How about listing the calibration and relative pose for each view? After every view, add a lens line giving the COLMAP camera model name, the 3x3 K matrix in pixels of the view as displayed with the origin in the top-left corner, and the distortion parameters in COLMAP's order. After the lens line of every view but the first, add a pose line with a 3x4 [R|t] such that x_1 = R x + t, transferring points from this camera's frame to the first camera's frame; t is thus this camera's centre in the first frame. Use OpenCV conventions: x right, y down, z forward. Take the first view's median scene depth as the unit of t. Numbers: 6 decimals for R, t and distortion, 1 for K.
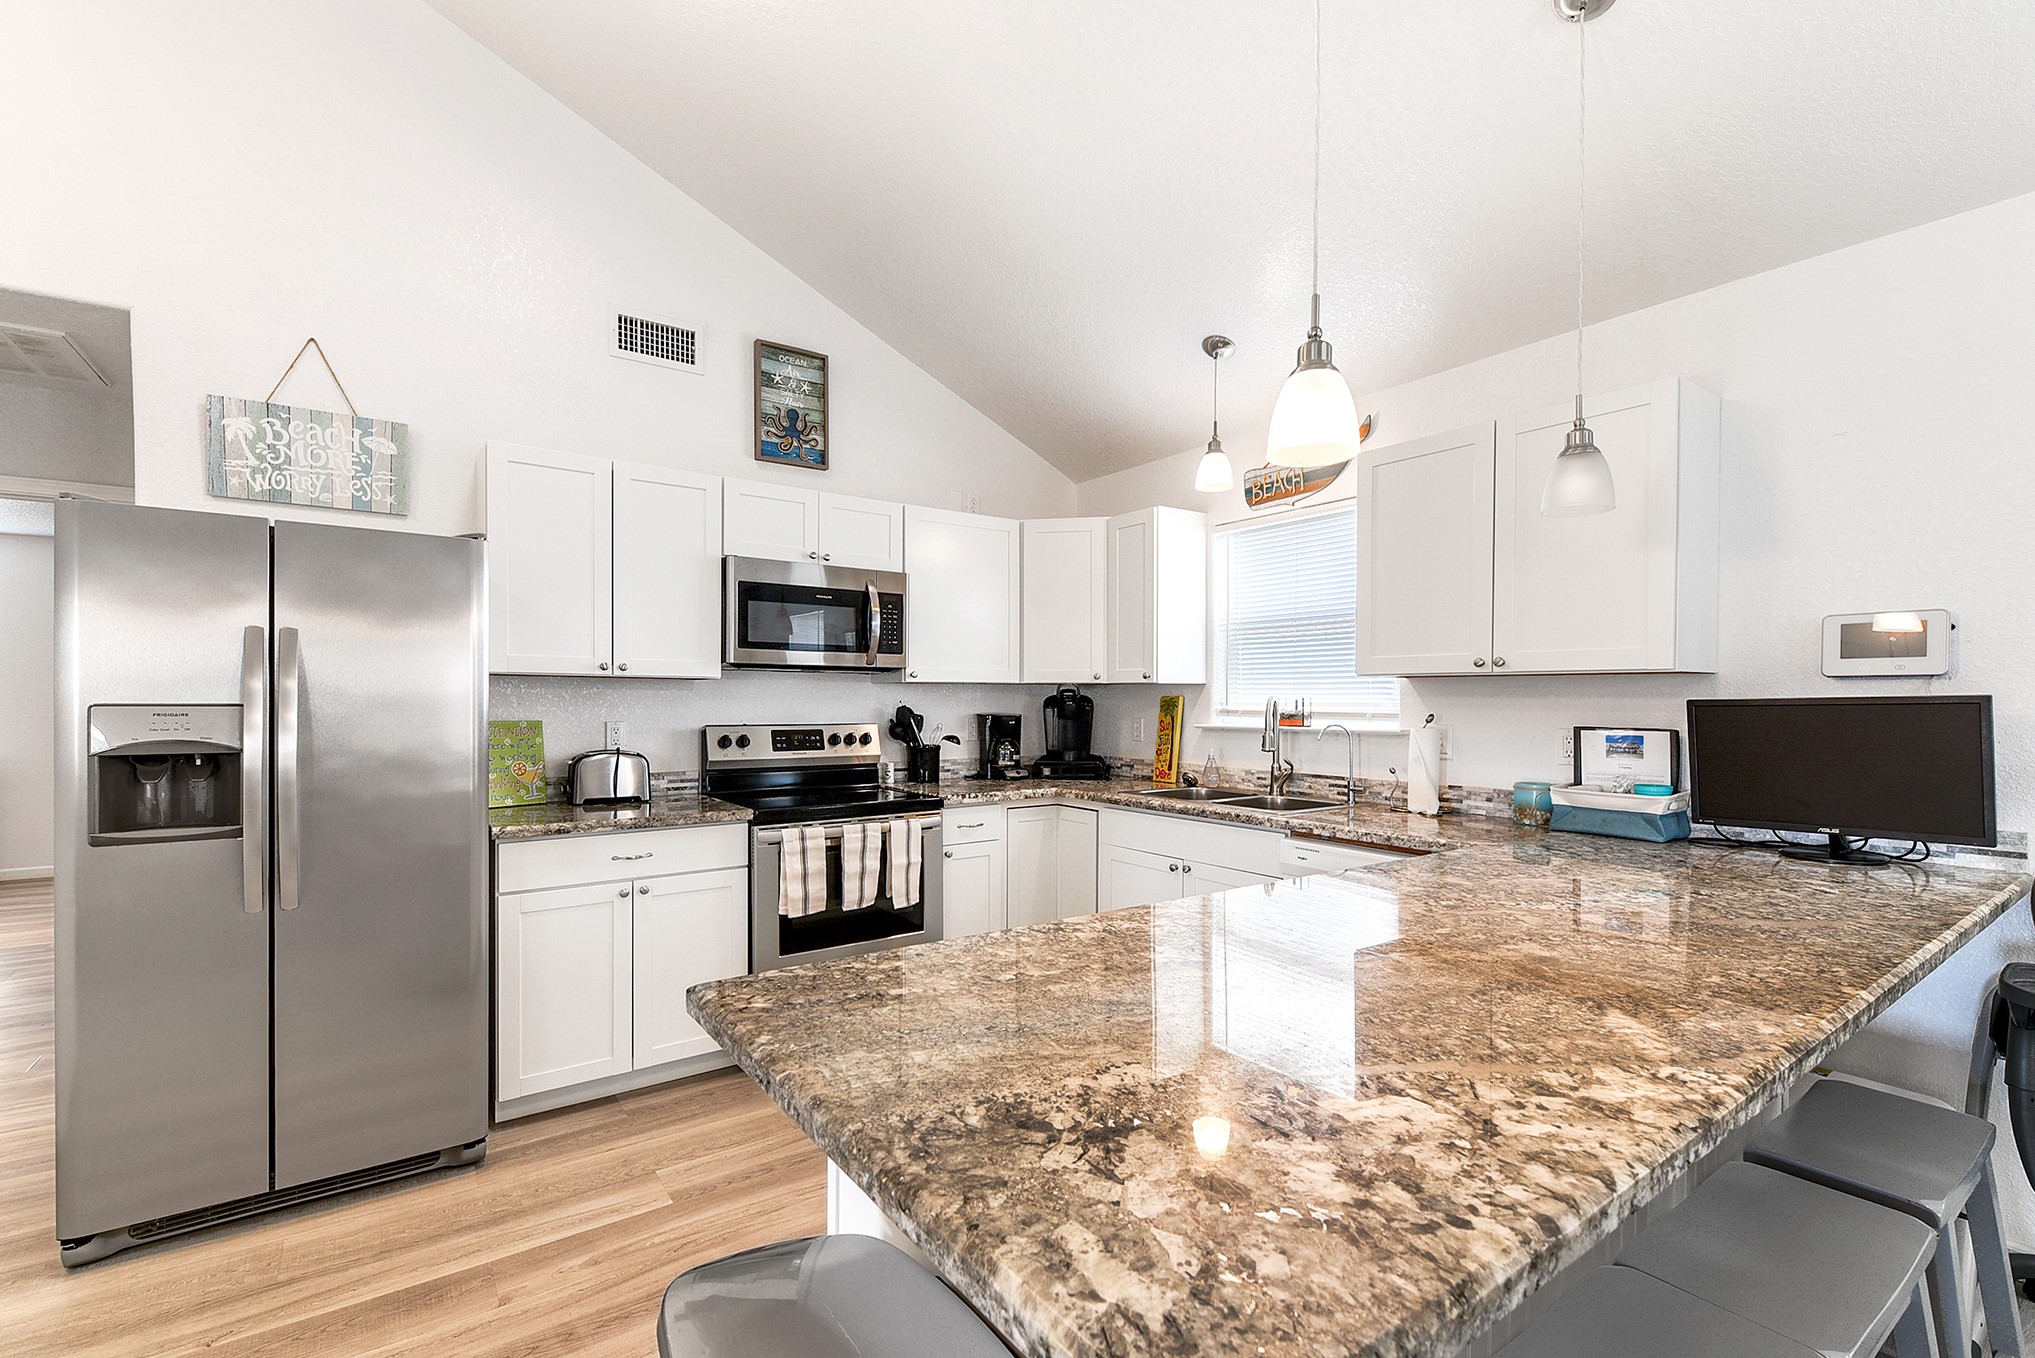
lens RADIAL K [[885.0, 0, 1029.1], [0, 885.0, 694.3], [0, 0, 1]] dist [0.003354, -0.003275]
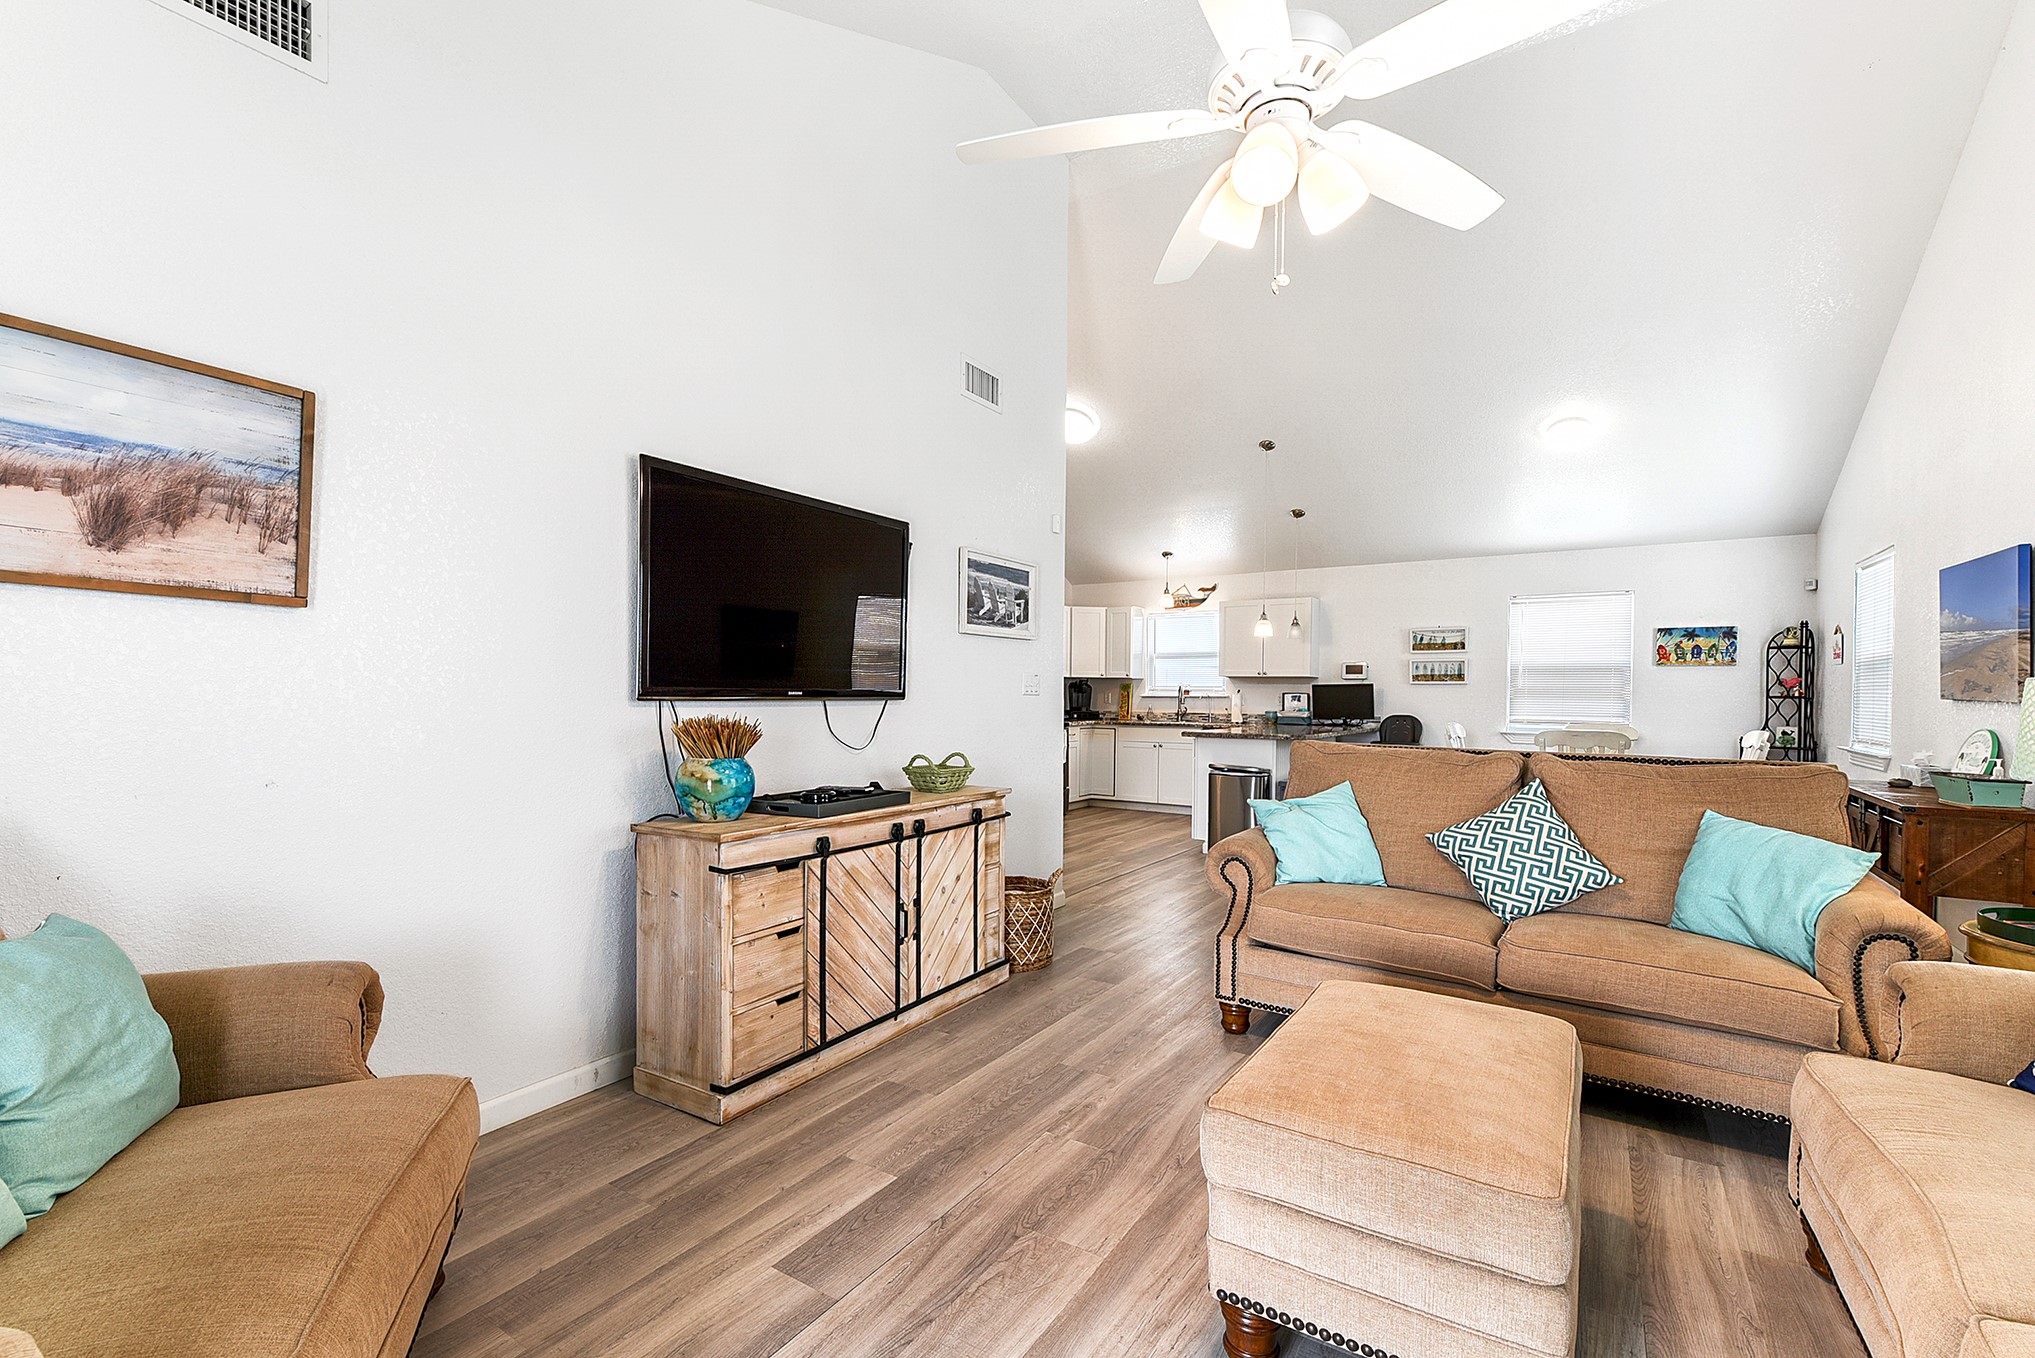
lens RADIAL K [[885.0, 0, 1018.9], [0, 885.0, 697.4], [0, 0, 1]] dist [0.003354, -0.003275]
pose [[0.928957, -0.003476, 0.370172, -1.202667], [-0.003392, 0.999834, 0.017900, -0.002364], [-0.370172, -0.017883, 0.928791, -1.348407]]
